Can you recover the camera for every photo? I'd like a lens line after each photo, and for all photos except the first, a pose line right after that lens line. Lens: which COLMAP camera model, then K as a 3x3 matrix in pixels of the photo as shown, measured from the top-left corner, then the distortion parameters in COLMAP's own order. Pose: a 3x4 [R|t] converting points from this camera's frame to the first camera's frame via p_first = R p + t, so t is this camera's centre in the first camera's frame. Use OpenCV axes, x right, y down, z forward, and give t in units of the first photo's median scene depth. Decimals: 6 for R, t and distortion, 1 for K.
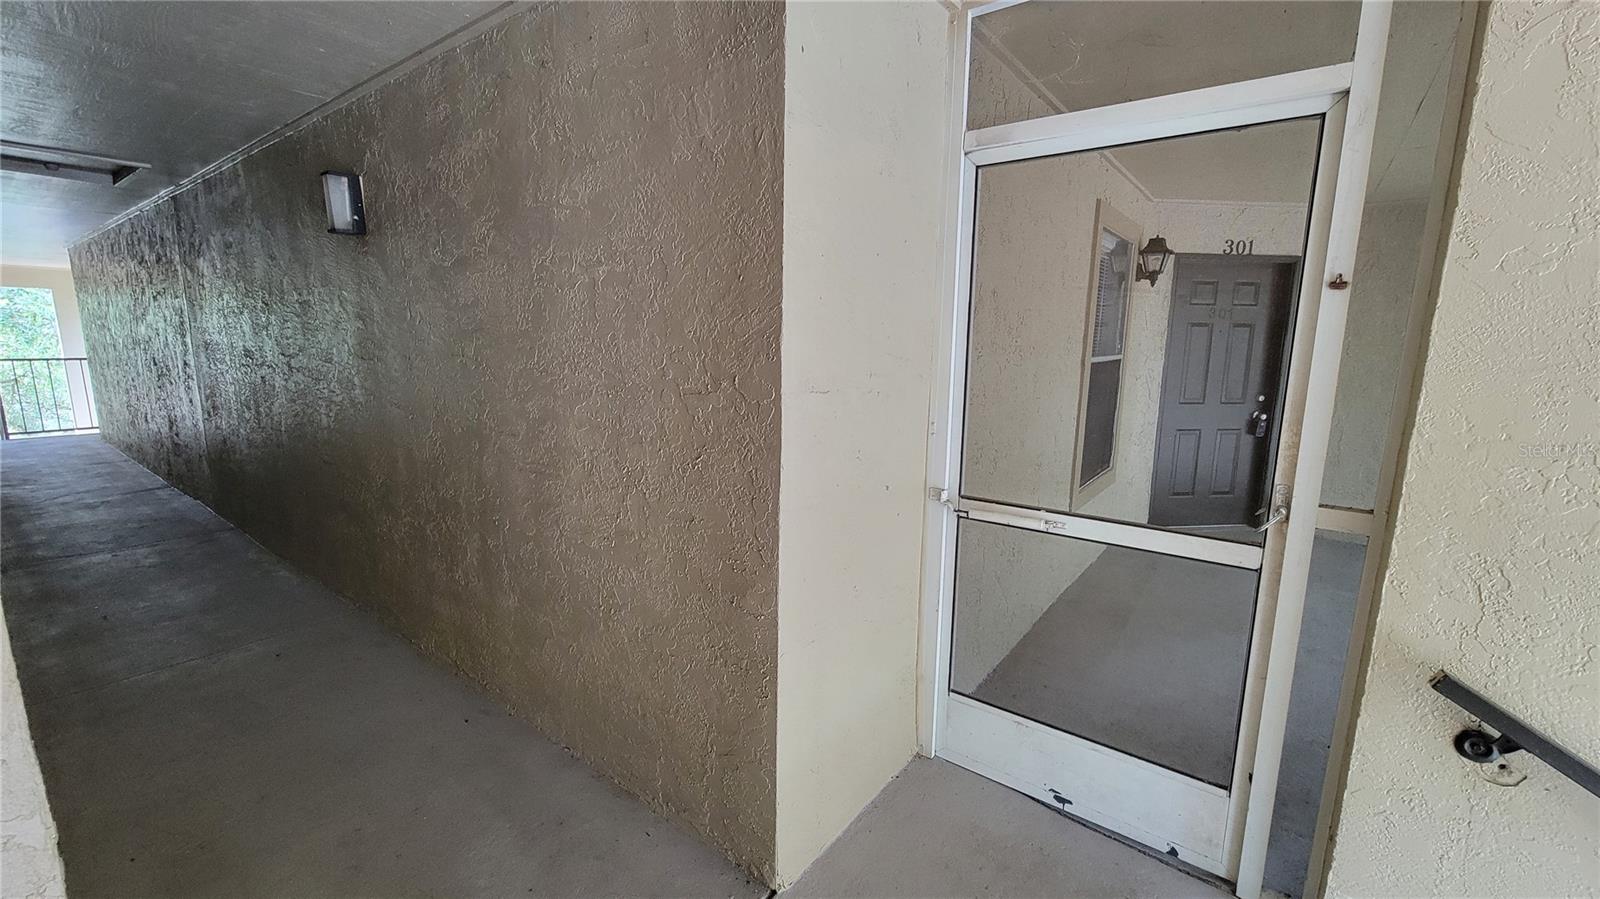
lens RADIAL K [[650.9, 0, 791.3], [0, 650.9, 450.2], [0, 0, 1]] dist [-0.002338, 0.000337]
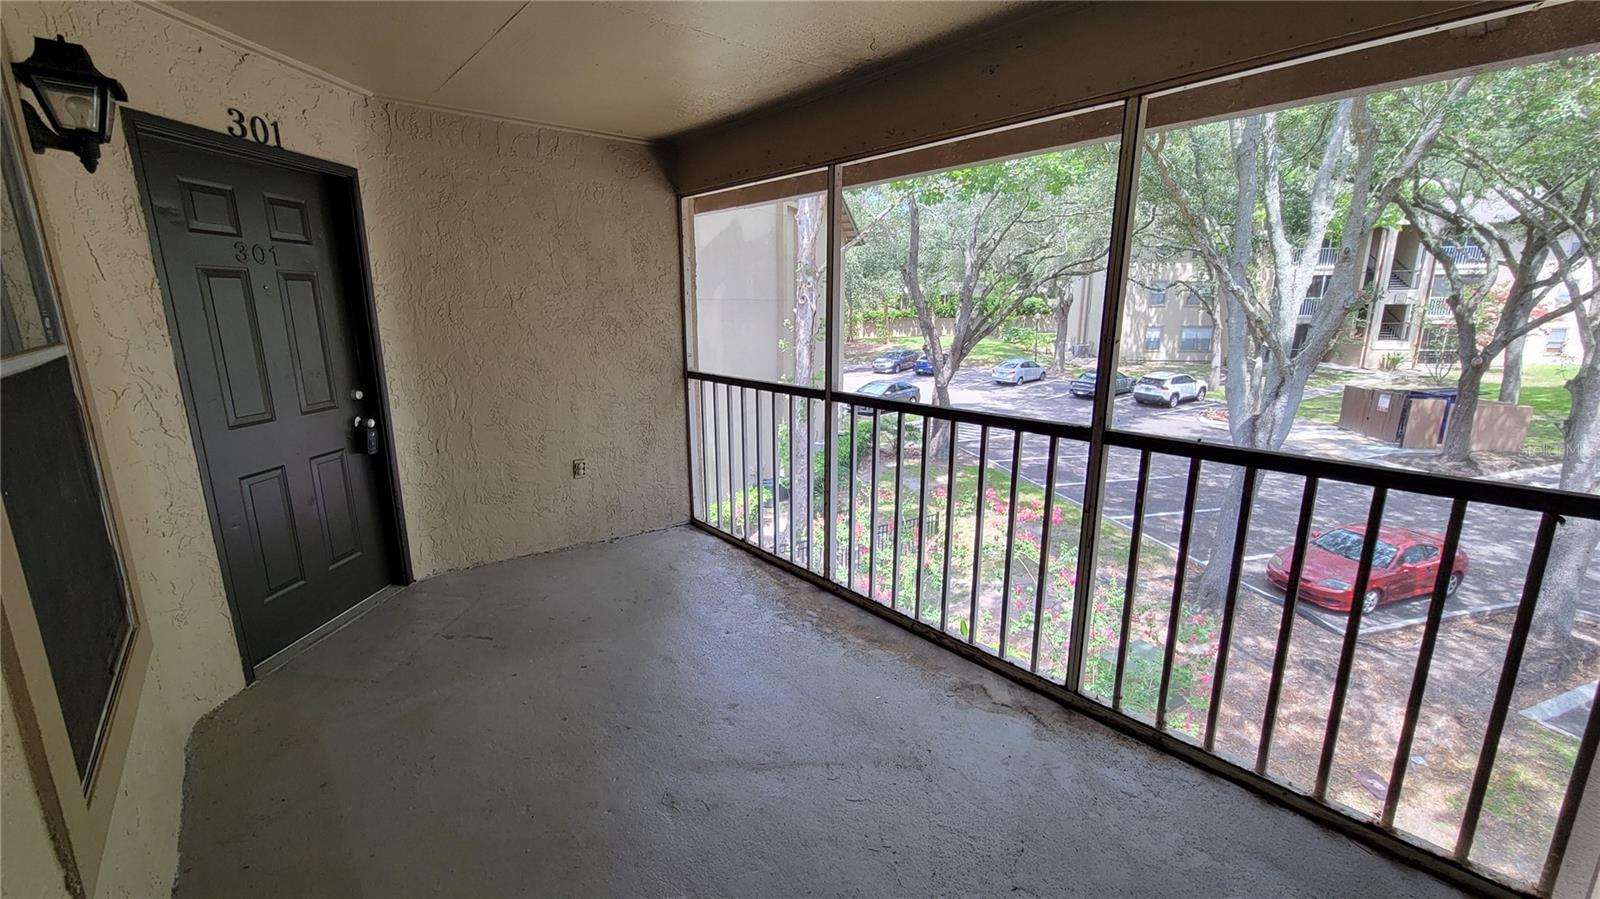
lens RADIAL K [[650.9, 0, 791.3], [0, 650.9, 450.2], [0, 0, 1]] dist [-0.002338, 0.000337]
pose [[0.218532, -0.225410, 0.949439, 0.209765], [0.171163, 0.966726, 0.190118, -0.079334], [-0.960701, 0.120962, 0.249842, 0.461054]]
